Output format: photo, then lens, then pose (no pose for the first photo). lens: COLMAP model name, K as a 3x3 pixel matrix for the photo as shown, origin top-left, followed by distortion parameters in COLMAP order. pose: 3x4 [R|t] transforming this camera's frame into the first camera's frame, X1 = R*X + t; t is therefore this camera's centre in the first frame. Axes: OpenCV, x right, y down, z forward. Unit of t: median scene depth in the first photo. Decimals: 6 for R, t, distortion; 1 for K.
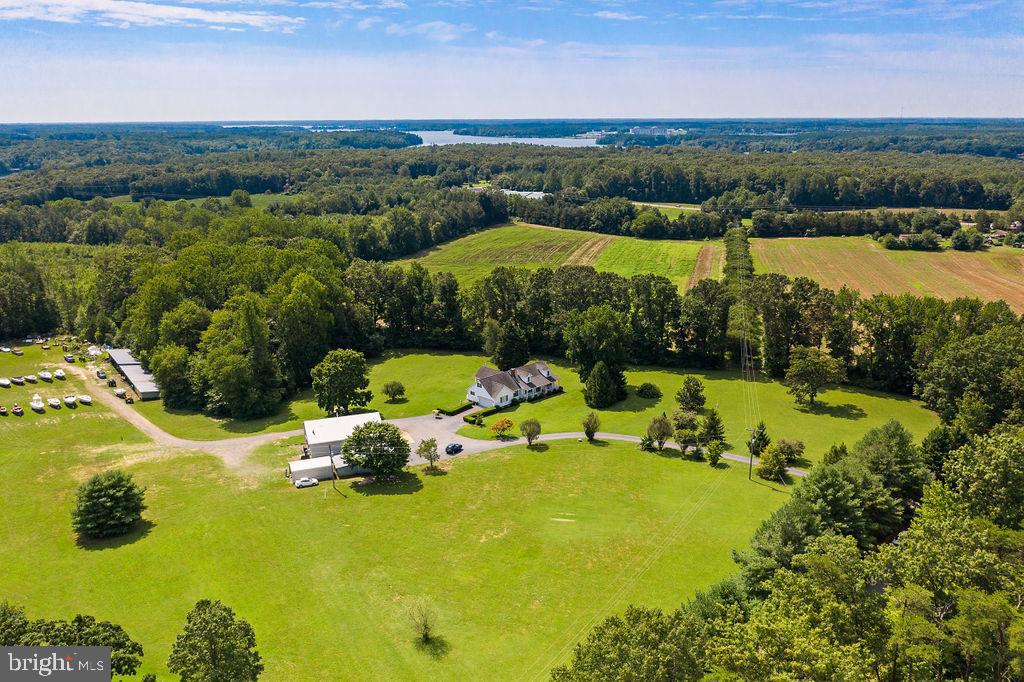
lens RADIAL K [[835.2, 0, 508.2], [0, 835.2, 337.3], [0, 0, 1]] dist [-0.012500, -0.007846]
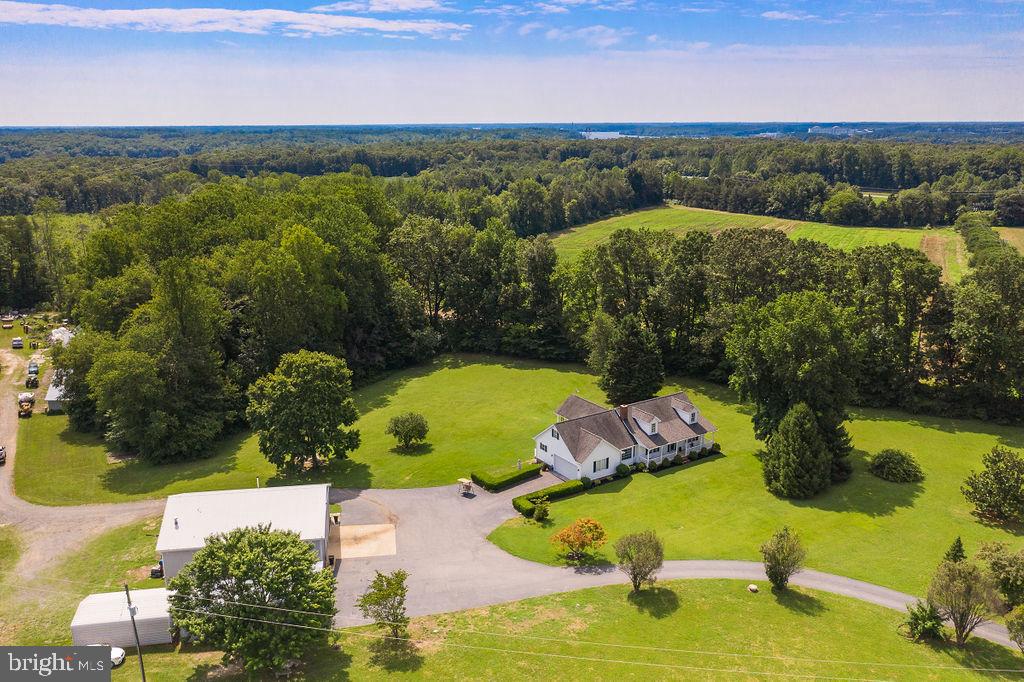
lens RADIAL K [[827.3, 0, 510.2], [0, 827.3, 340.9], [0, 0, 1]] dist [-0.004275, -0.001758]
pose [[0.981272, 0.050317, -0.185937, 0.027278], [-0.050121, 0.998727, 0.005762, -0.002018], [0.185990, 0.003665, 0.982545, 0.429790]]
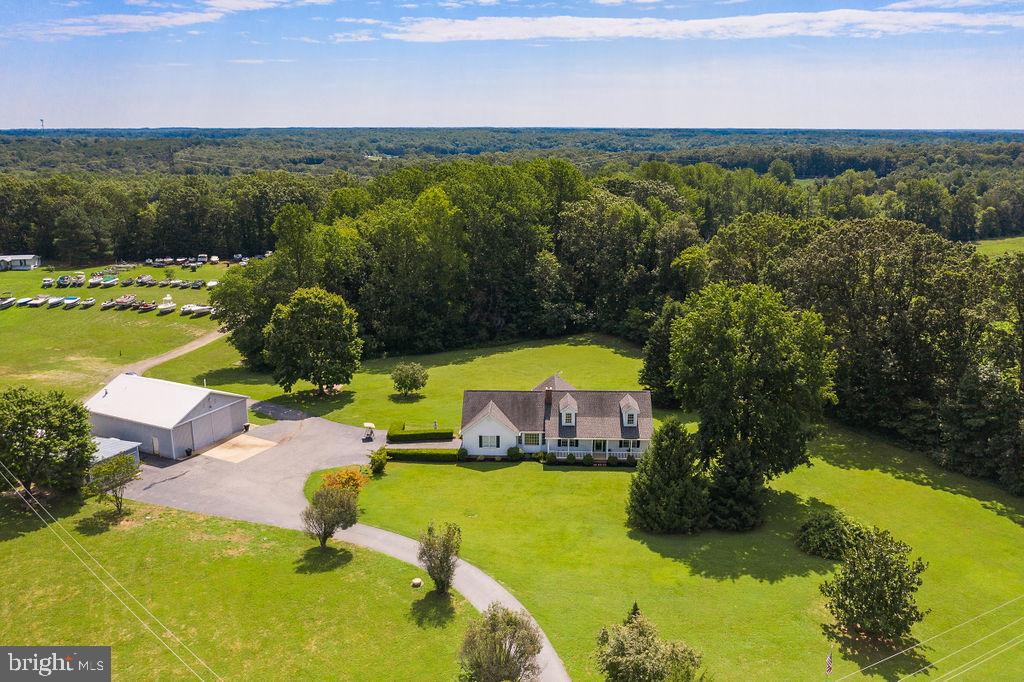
lens RADIAL K [[813.3, 0, 505.8], [0, 813.3, 344.0], [0, 0, 1]] dist [-0.007532, 0.000207]
pose [[0.686613, 0.192744, -0.701008, 0.279628], [-0.189596, 0.978323, 0.083289, -0.018934], [0.701866, 0.075721, 0.708273, 0.589469]]
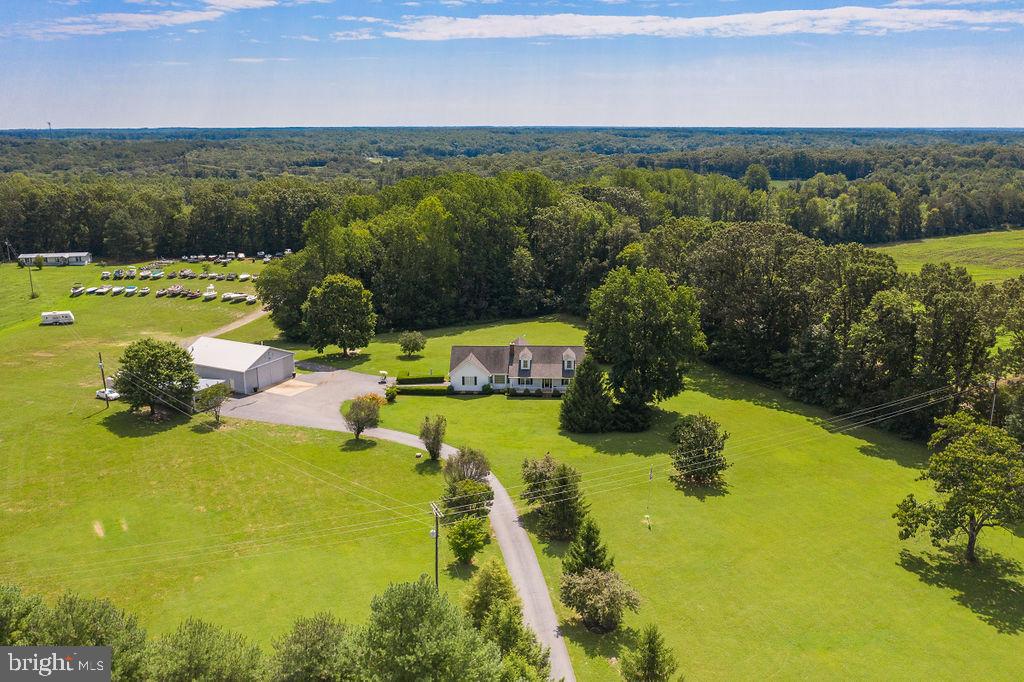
lens RADIAL K [[824.4, 0, 507.8], [0, 824.4, 342.4], [0, 0, 1]] dist [-0.008833, -0.002627]
pose [[0.687856, 0.189183, -0.700760, 0.420734], [-0.187920, 0.978935, 0.079823, -0.013756], [0.701100, 0.076780, 0.708917, 0.478882]]
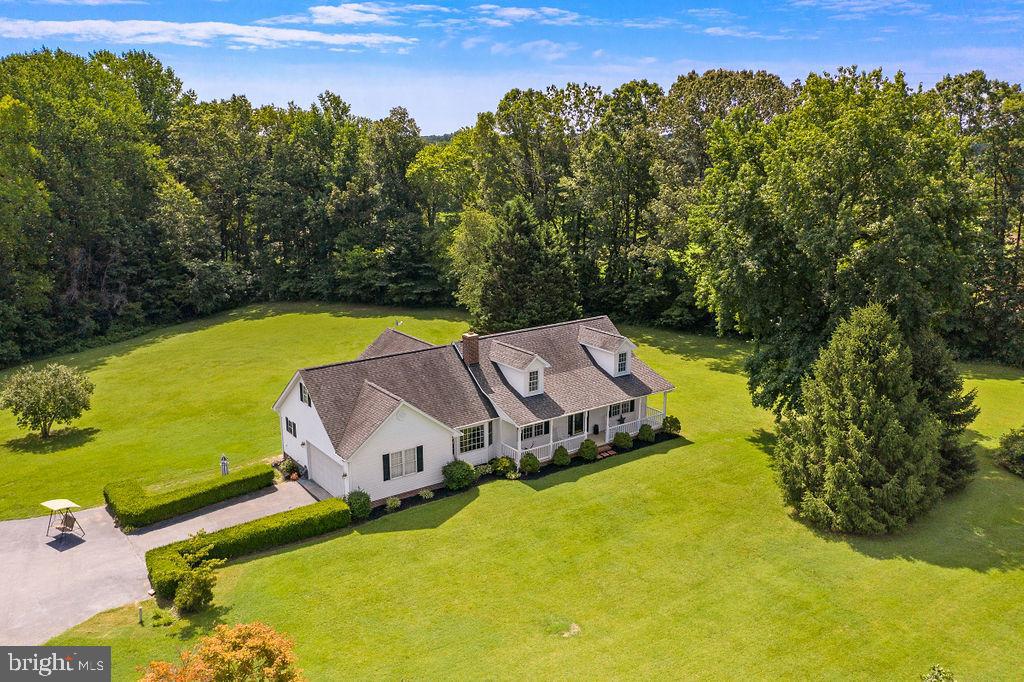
lens RADIAL K [[830.3, 0, 508.4], [0, 830.3, 339.3], [0, 0, 1]] dist [-0.012303, -0.007466]
pose [[0.988785, 0.037862, -0.144467, 0.046222], [-0.040767, 0.999021, -0.017200, 0.038824], [0.143674, 0.022897, 0.989360, 0.691500]]
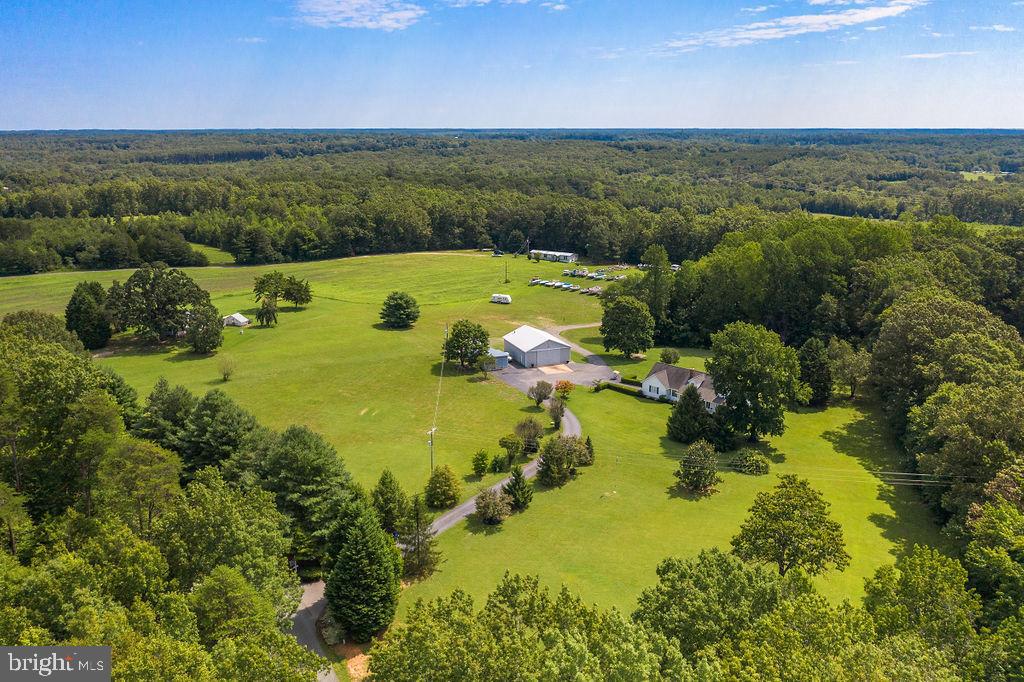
lens RADIAL K [[835.2, 0, 508.2], [0, 835.2, 337.3], [0, 0, 1]] dist [-0.012500, -0.007846]
pose [[0.016786, 0.253429, -0.967208, 0.739840], [-0.255824, 0.936234, 0.240874, -0.134971], [0.966578, 0.243392, 0.080549, 0.670590]]
